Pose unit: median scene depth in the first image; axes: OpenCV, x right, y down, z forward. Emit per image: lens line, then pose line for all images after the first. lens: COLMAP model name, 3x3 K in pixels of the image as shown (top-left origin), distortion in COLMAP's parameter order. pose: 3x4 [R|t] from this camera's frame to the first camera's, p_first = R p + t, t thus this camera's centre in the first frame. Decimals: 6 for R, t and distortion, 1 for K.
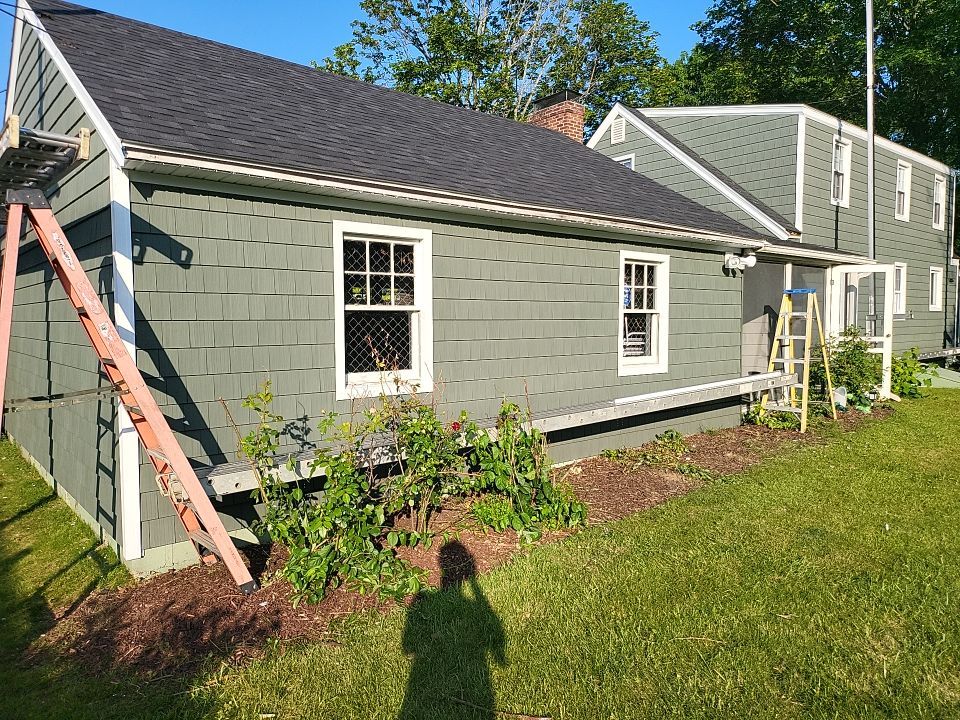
lens RADIAL K [[677.0, 0, 477.3], [0, 677.0, 355.0], [0, 0, 1]] dist [0.068336, -0.068224]
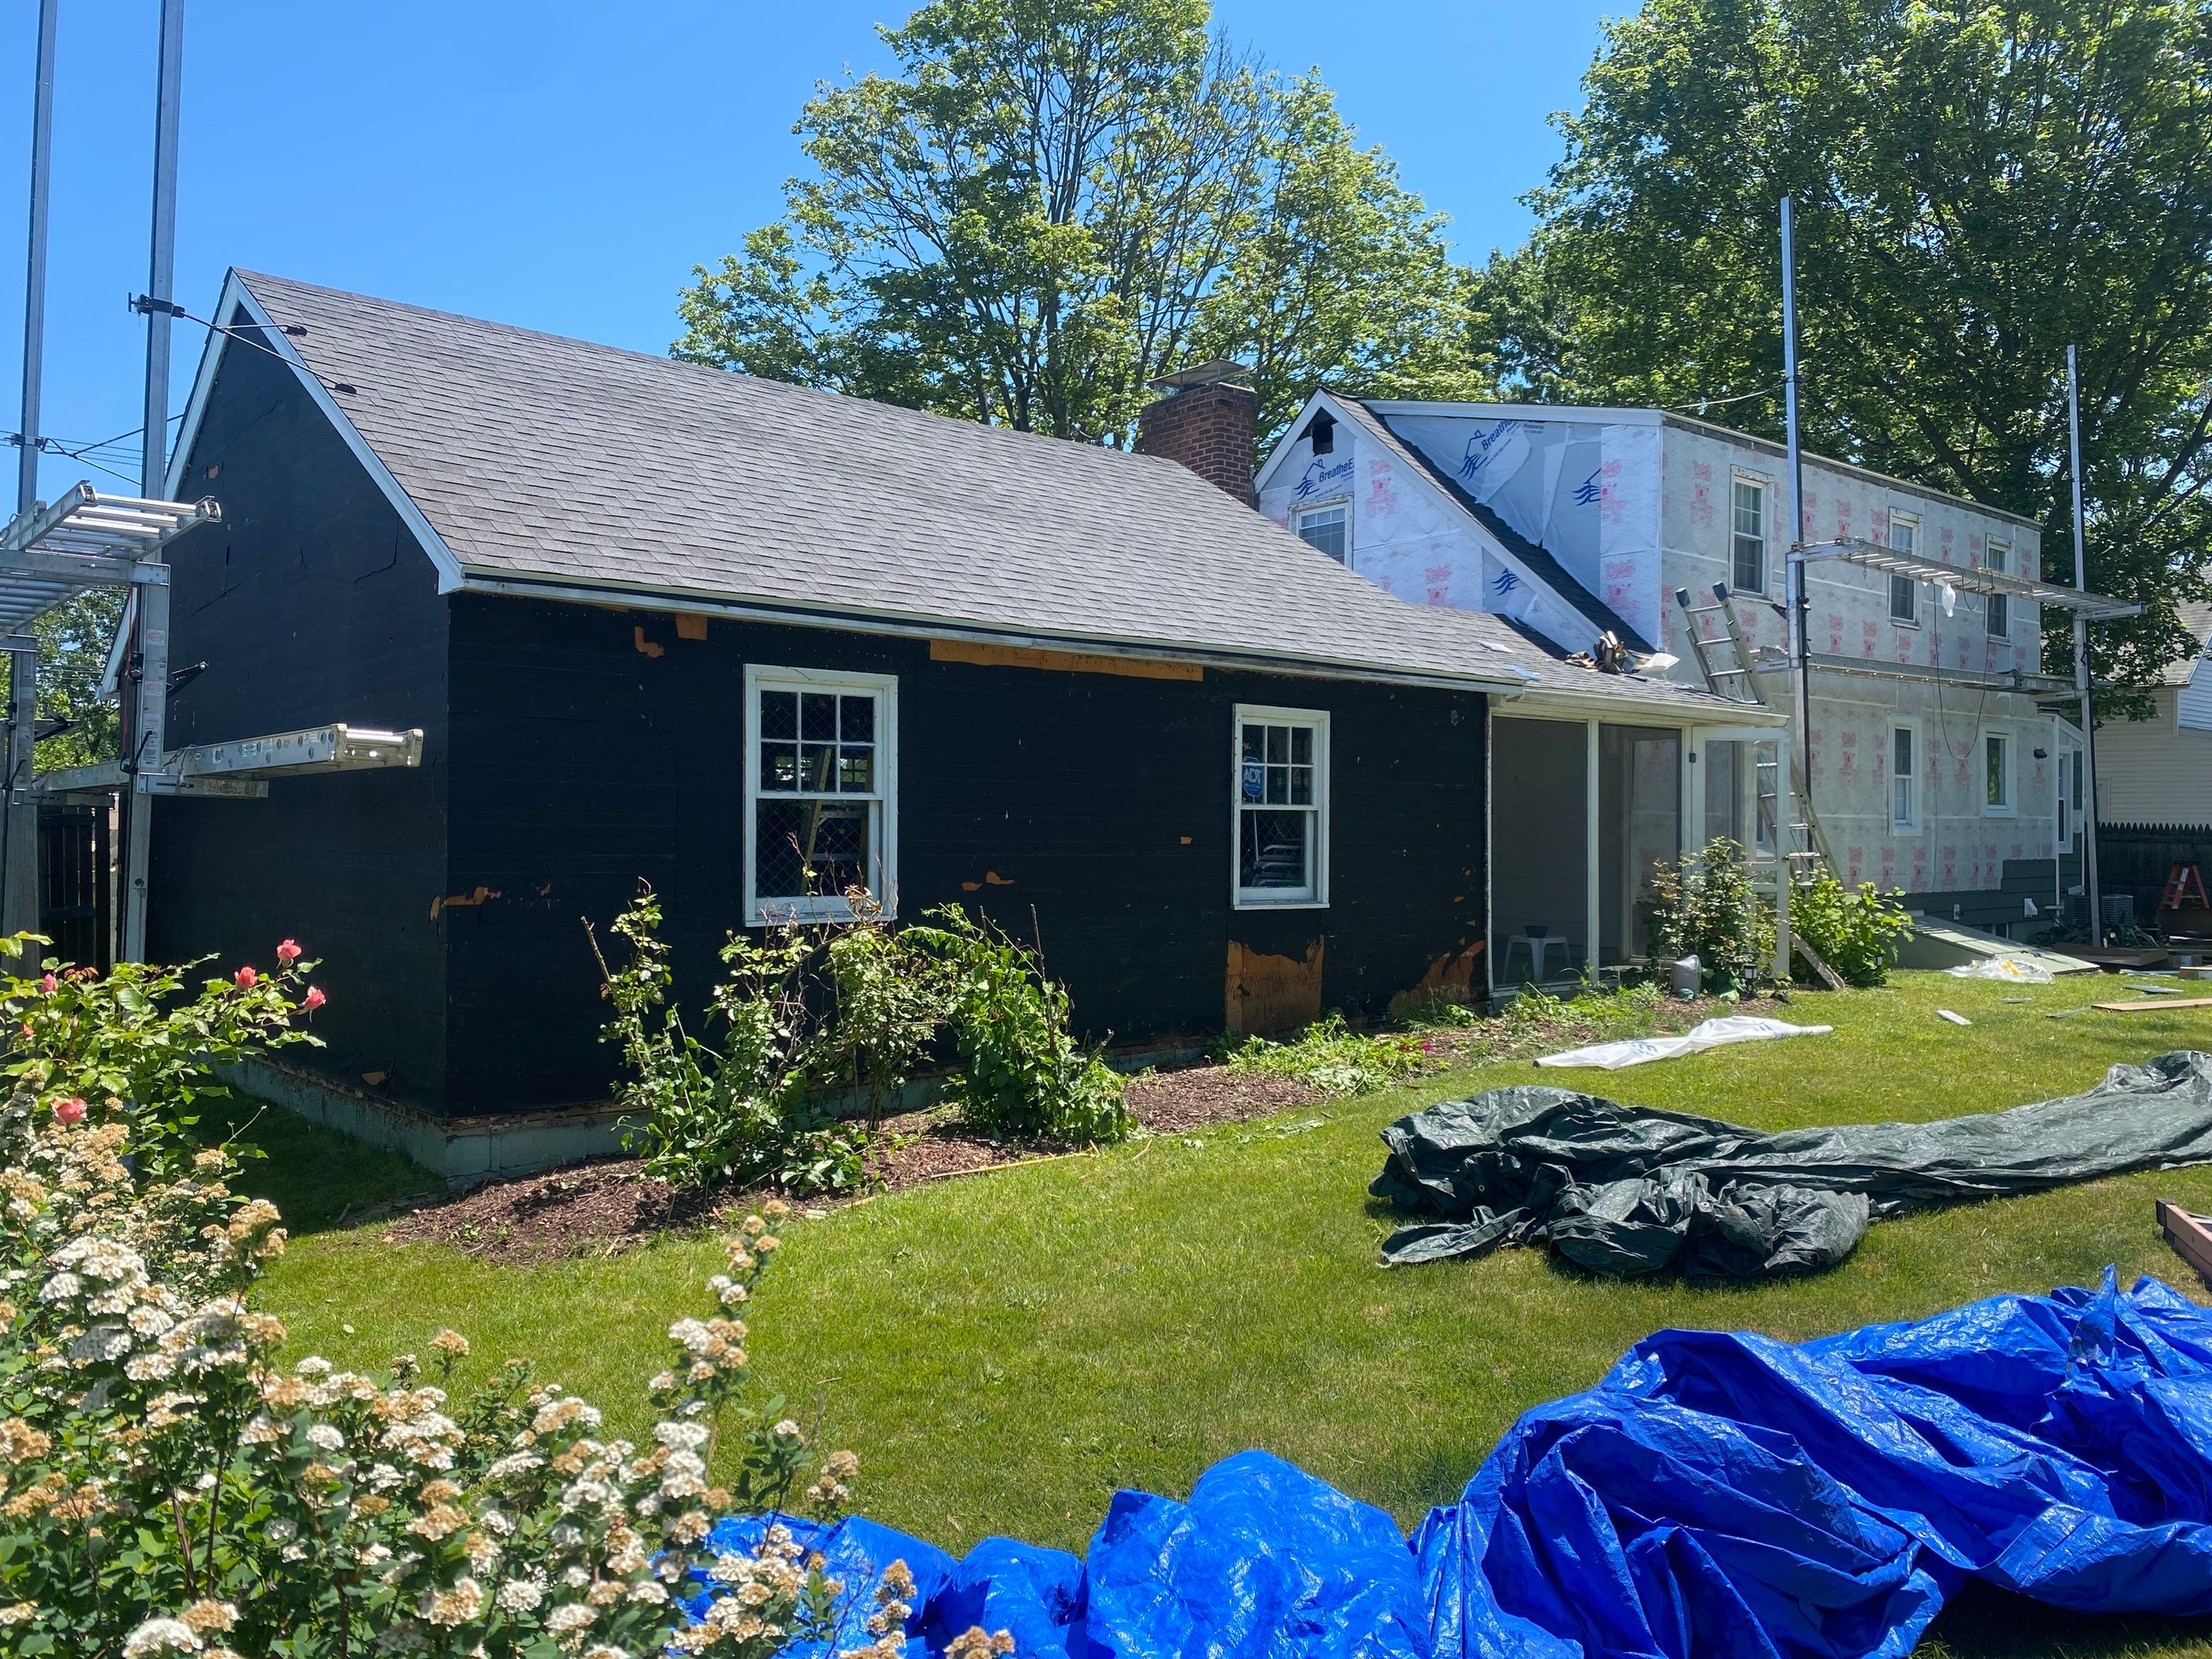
lens RADIAL K [[1665.0, 0, 1095.8], [0, 1665.0, 826.1], [0, 0, 1]] dist [0.069045, -0.093943]
pose [[0.999921, 0.007330, 0.010172, 0.072506], [-0.006732, 0.998317, -0.057607, 0.033492], [-0.010577, 0.057534, 0.998288, -0.401022]]
